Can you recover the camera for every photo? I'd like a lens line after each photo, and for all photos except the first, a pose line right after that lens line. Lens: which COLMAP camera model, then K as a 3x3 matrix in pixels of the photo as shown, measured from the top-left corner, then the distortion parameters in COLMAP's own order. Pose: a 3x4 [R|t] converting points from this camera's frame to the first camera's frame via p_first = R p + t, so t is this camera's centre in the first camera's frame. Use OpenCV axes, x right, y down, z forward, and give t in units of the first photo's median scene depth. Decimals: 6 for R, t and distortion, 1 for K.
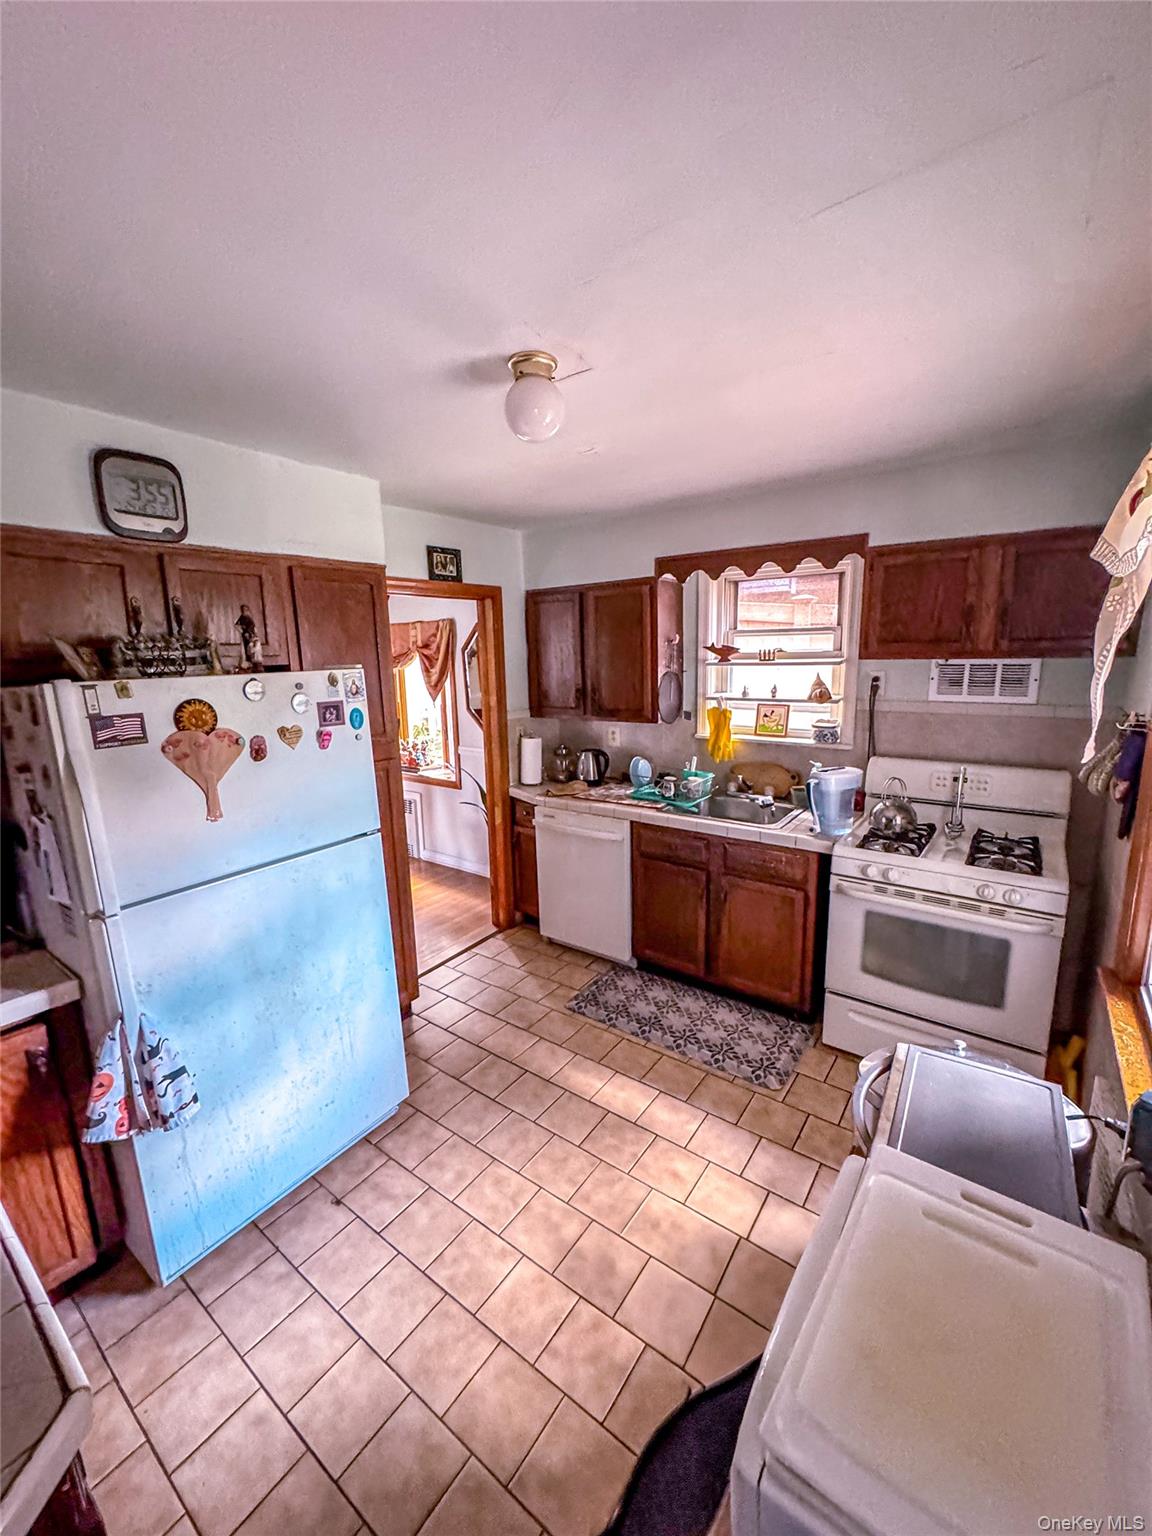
lens RADIAL K [[613.6, 0, 582.8], [0, 613.6, 767.6], [0, 0, 1]] dist [-0.005732, 0.000421]
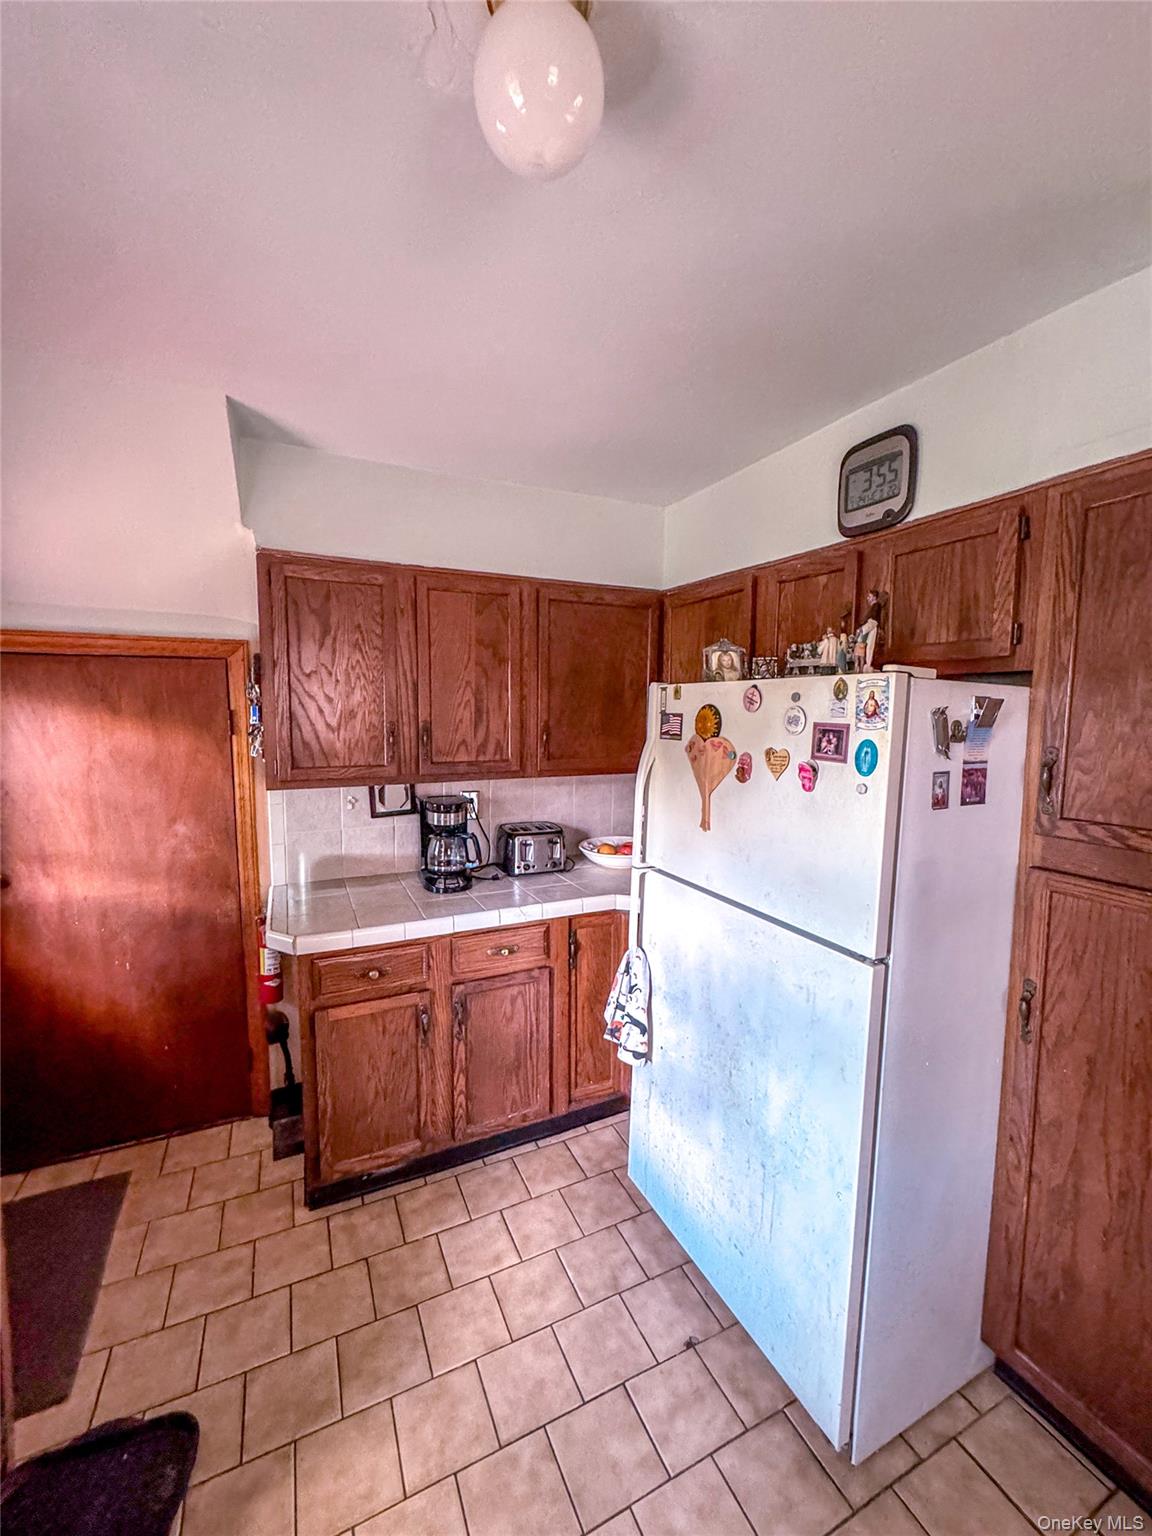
lens RADIAL K [[613.6, 0, 576.8], [0, 613.6, 769.2], [0, 0, 1]] dist [-0.005732, 0.000421]
pose [[-0.483804, 0.106965, -0.868615, 0.289974], [-0.162498, 0.964265, 0.209253, -0.156130], [0.859958, 0.242386, -0.449133, 1.095320]]
